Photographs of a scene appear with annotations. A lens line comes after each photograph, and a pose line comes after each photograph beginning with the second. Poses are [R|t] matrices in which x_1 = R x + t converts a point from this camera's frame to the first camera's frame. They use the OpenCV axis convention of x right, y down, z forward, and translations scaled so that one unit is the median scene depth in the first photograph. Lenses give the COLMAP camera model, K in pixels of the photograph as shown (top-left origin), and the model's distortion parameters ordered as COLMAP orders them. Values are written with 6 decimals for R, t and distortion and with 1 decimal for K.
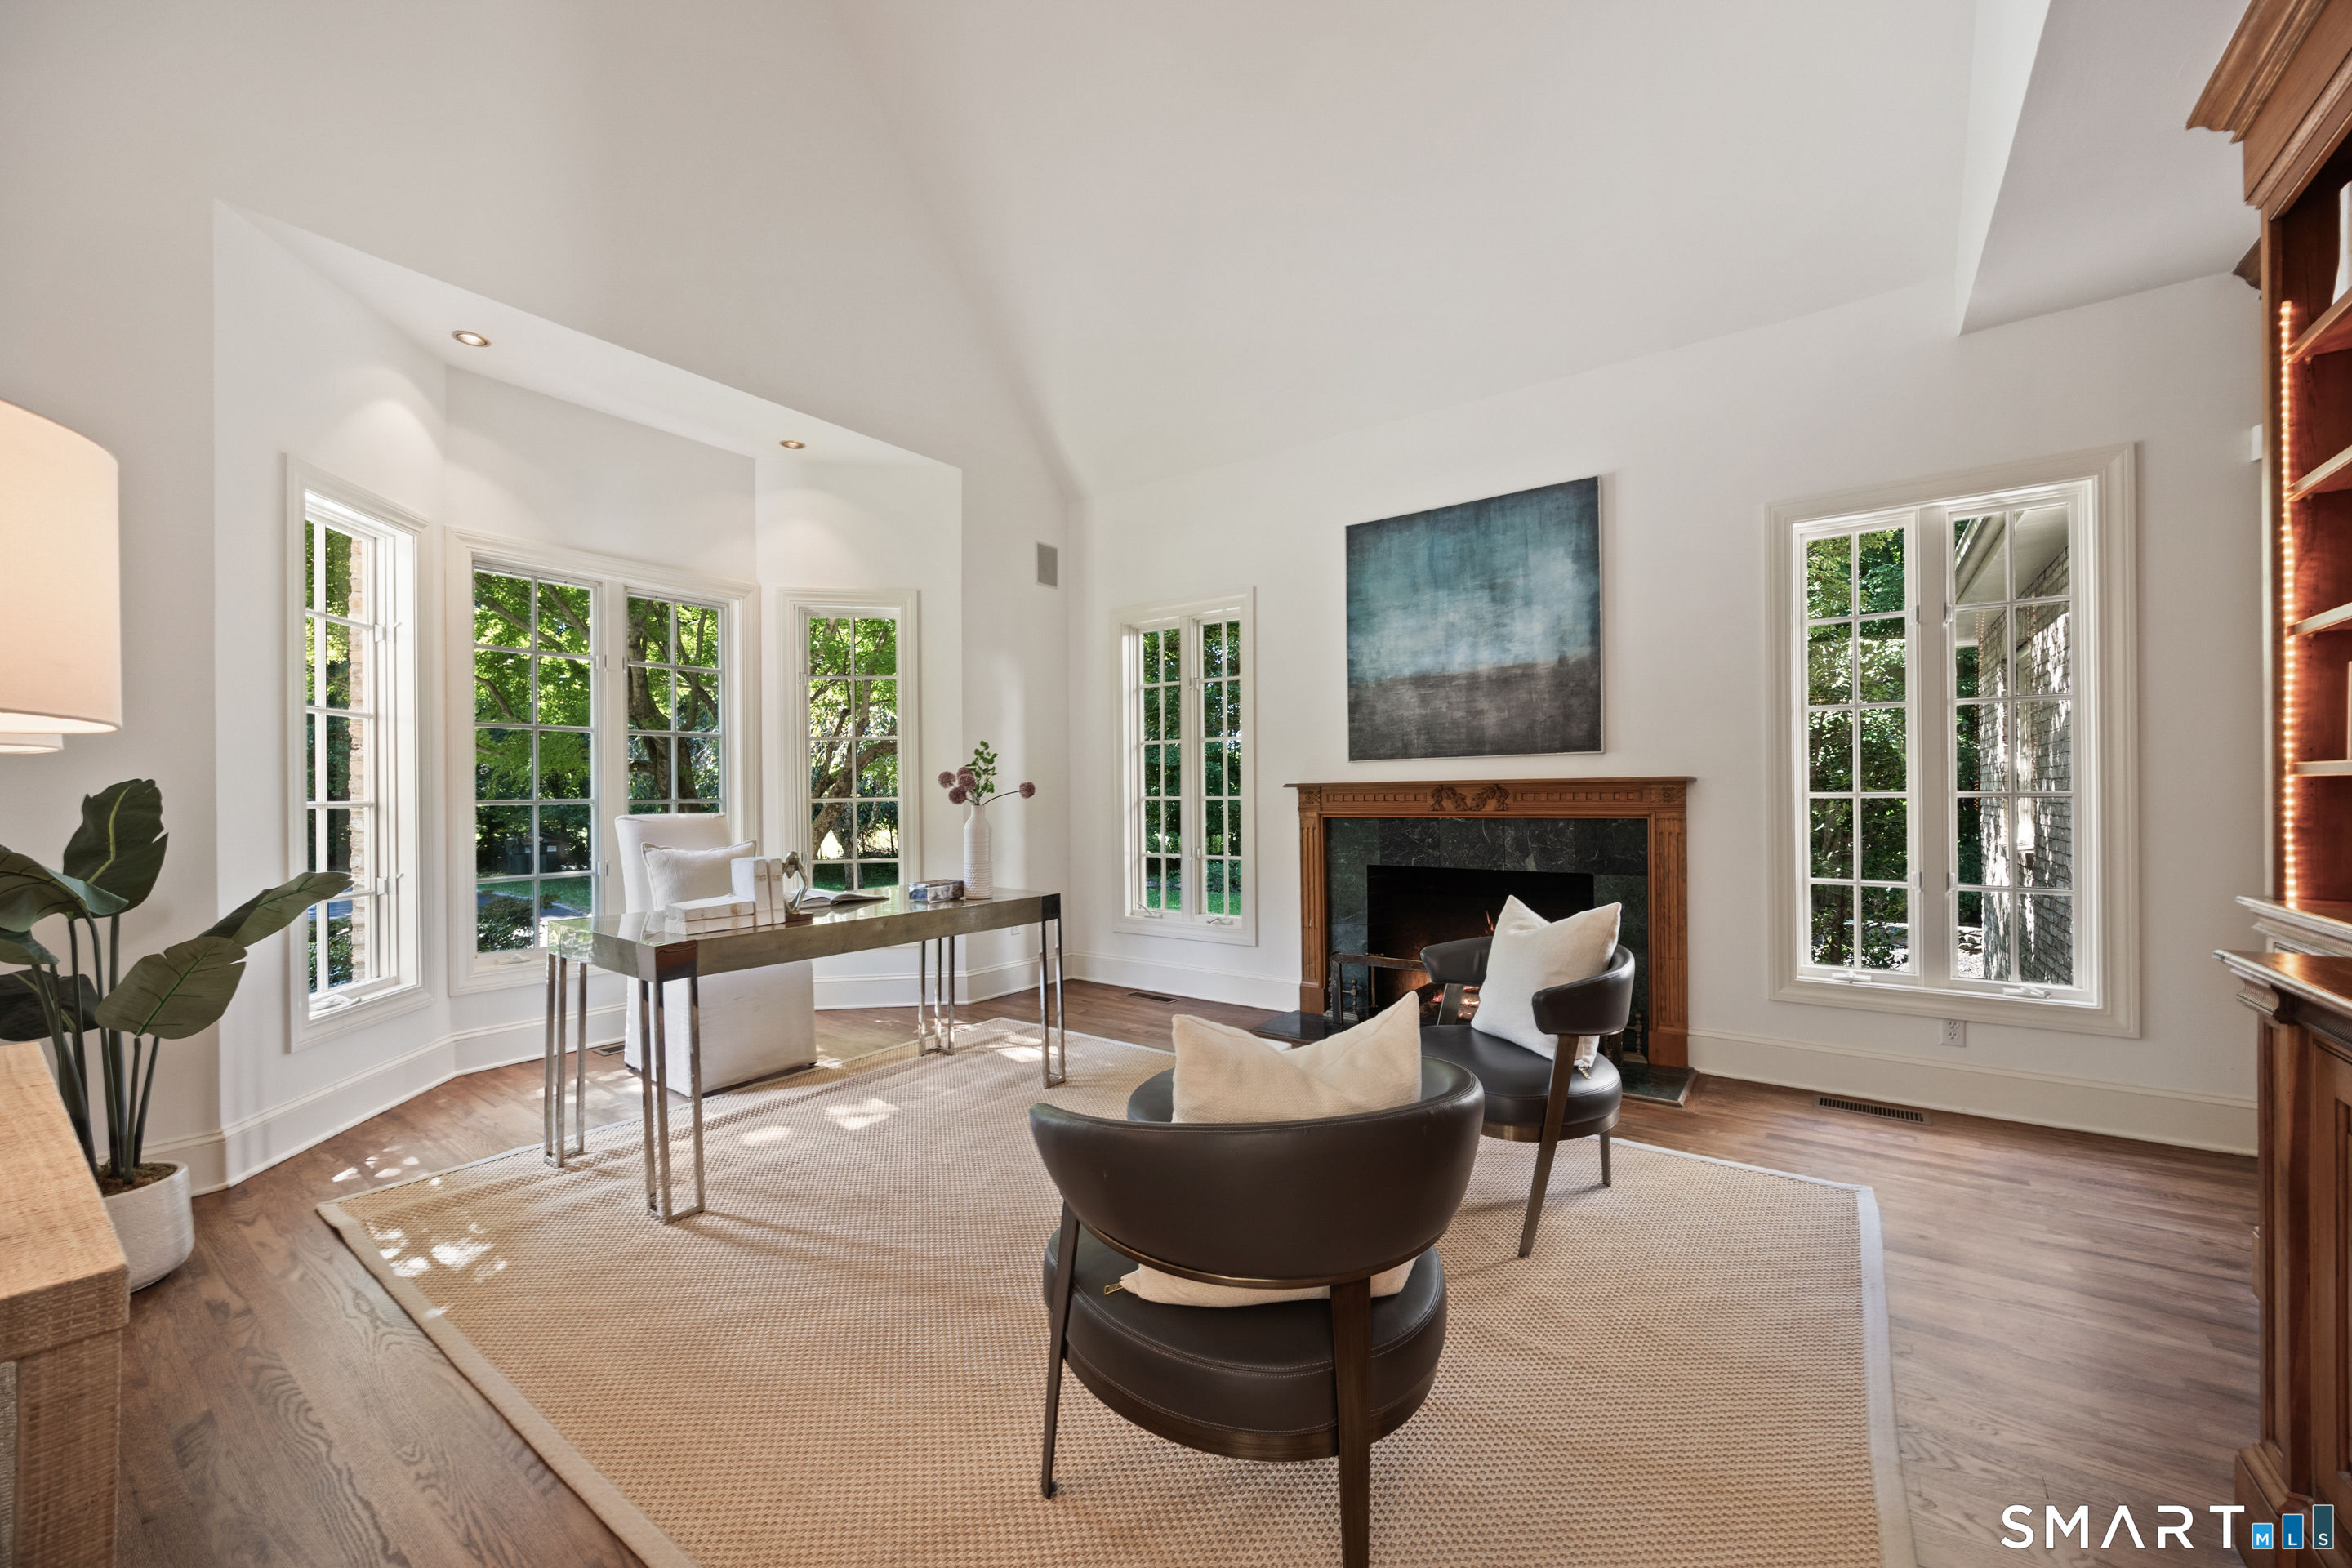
lens RADIAL K [[904.0, 0, 1180.1], [0, 904.0, 794.4], [0, 0, 1]] dist [-0.000053, -0.000275]
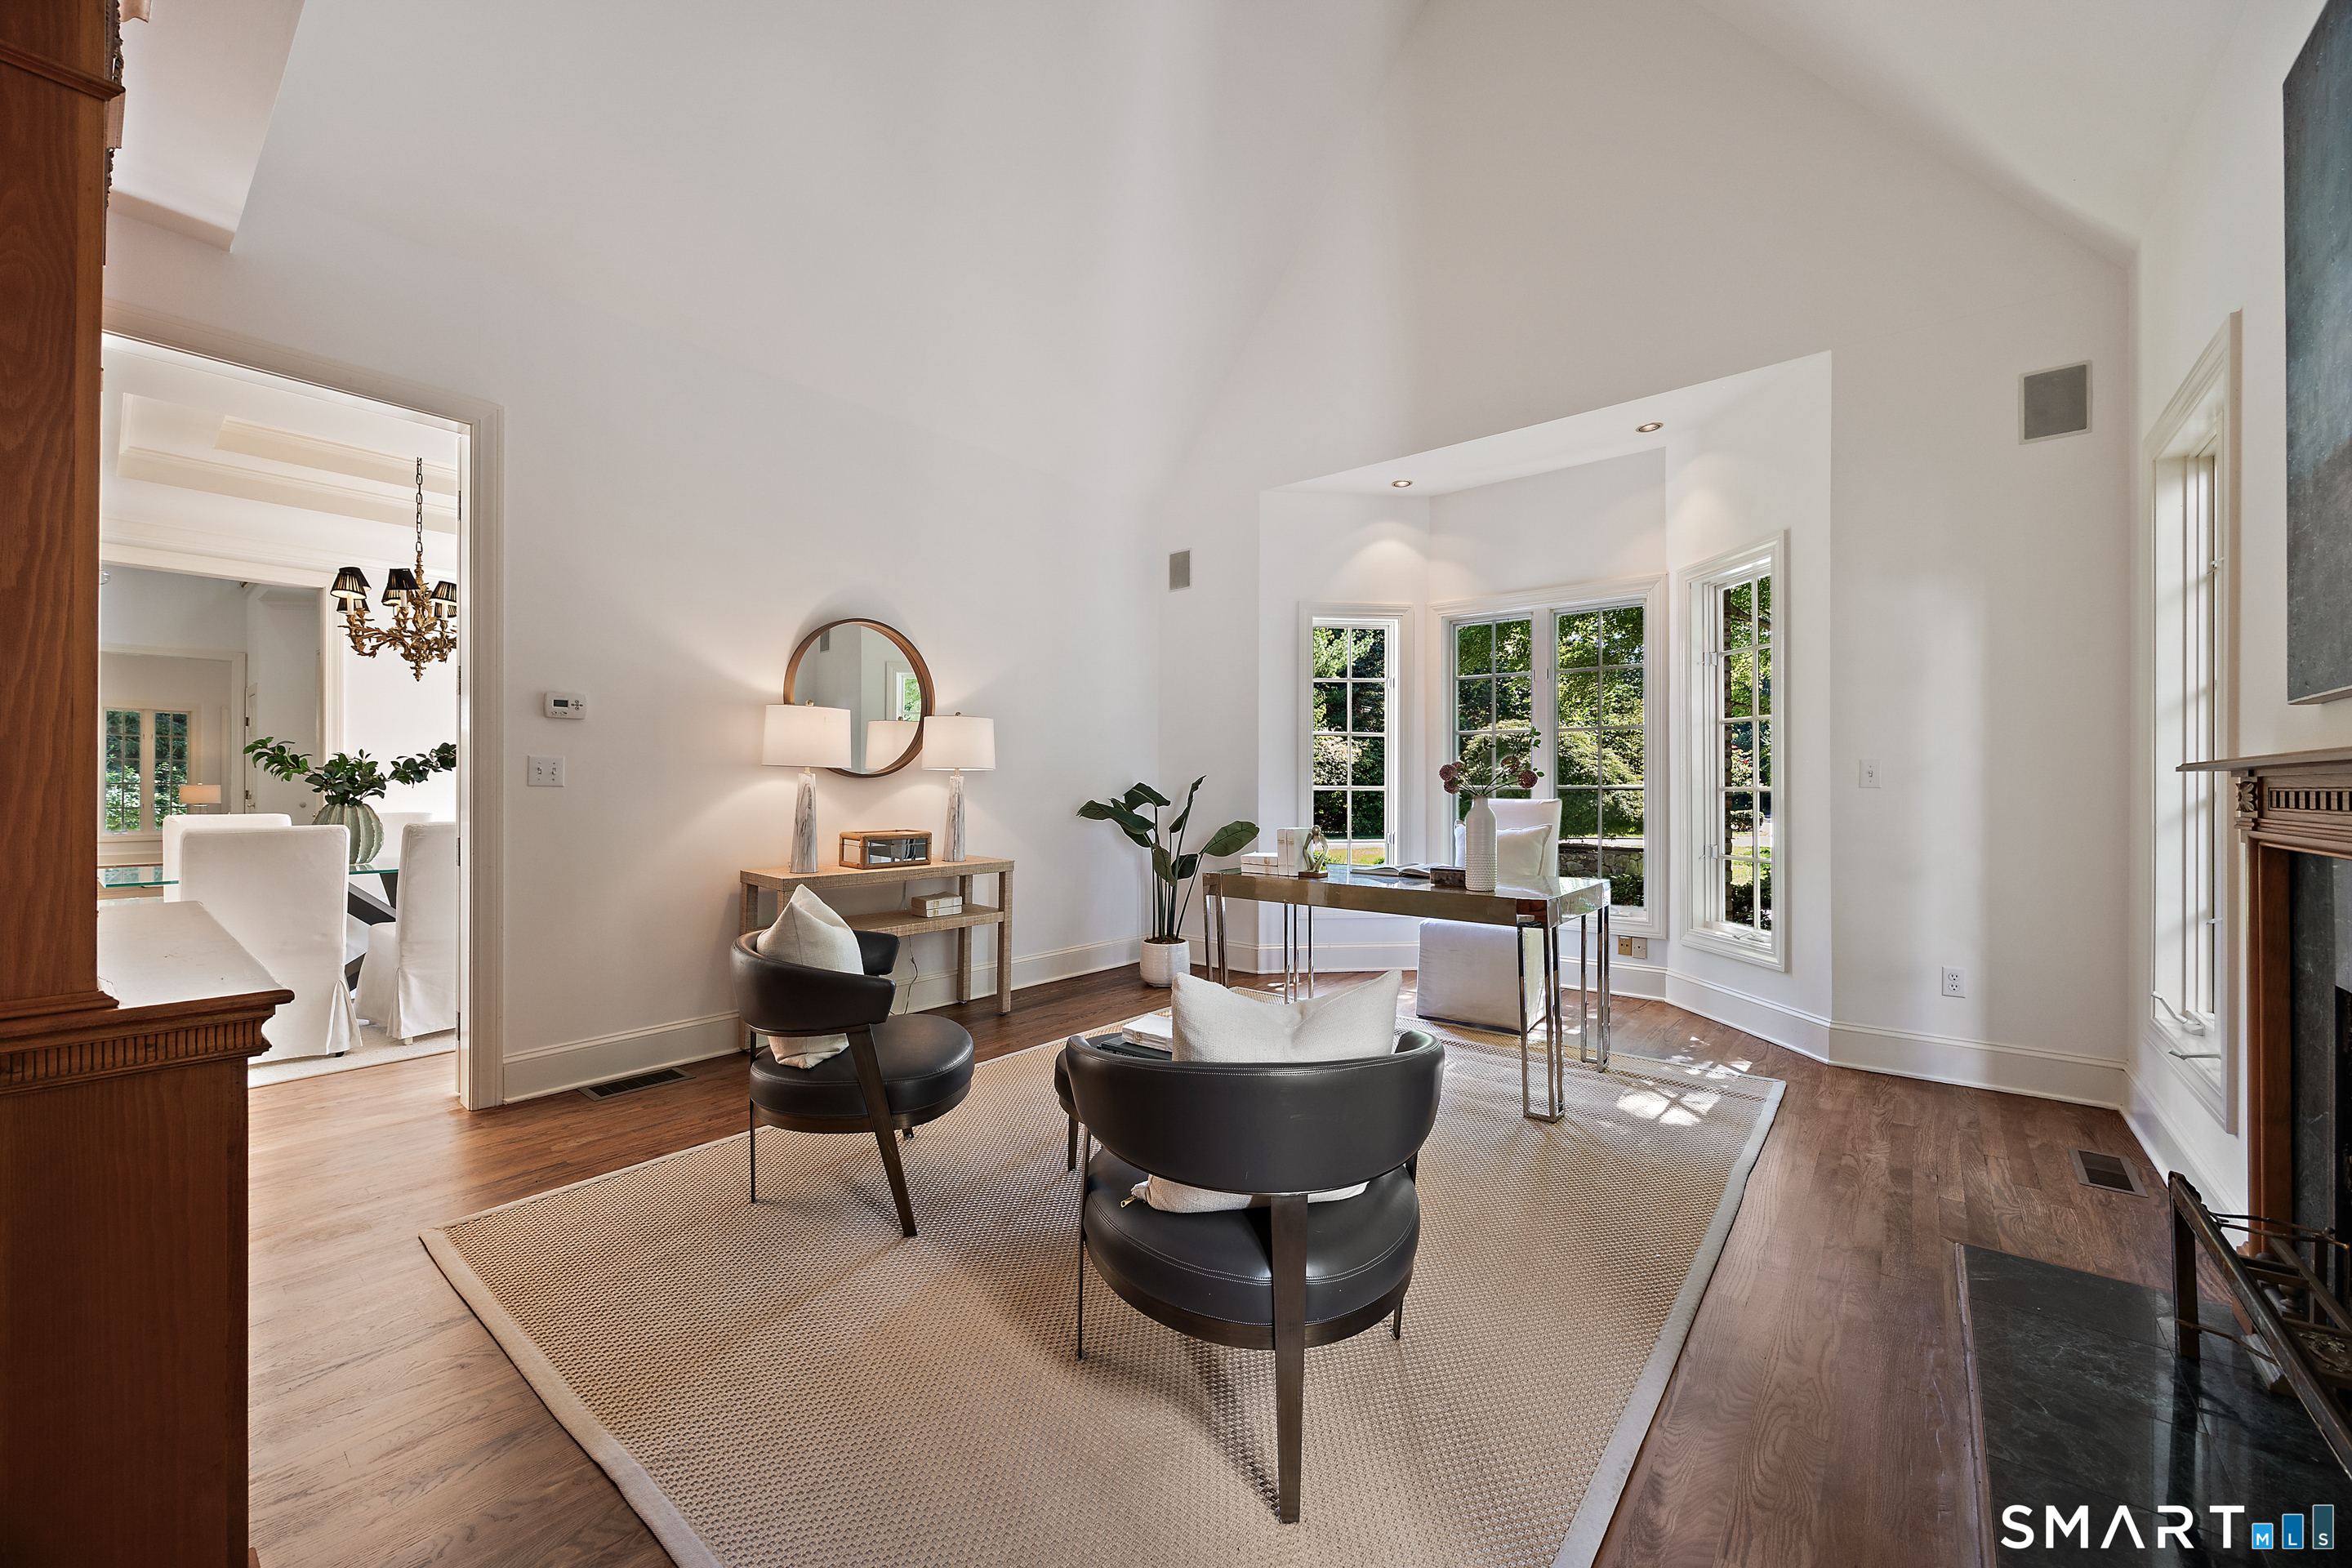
lens RADIAL K [[904.0, 0, 1180.7], [0, 904.0, 779.3], [0, 0, 1]] dist [-0.000053, -0.000275]
pose [[-0.061075, 0.001688, -0.998132, 0.660566], [-0.001138, 0.999998, 0.001761, -0.006214], [0.998133, 0.001244, -0.061073, 0.627999]]
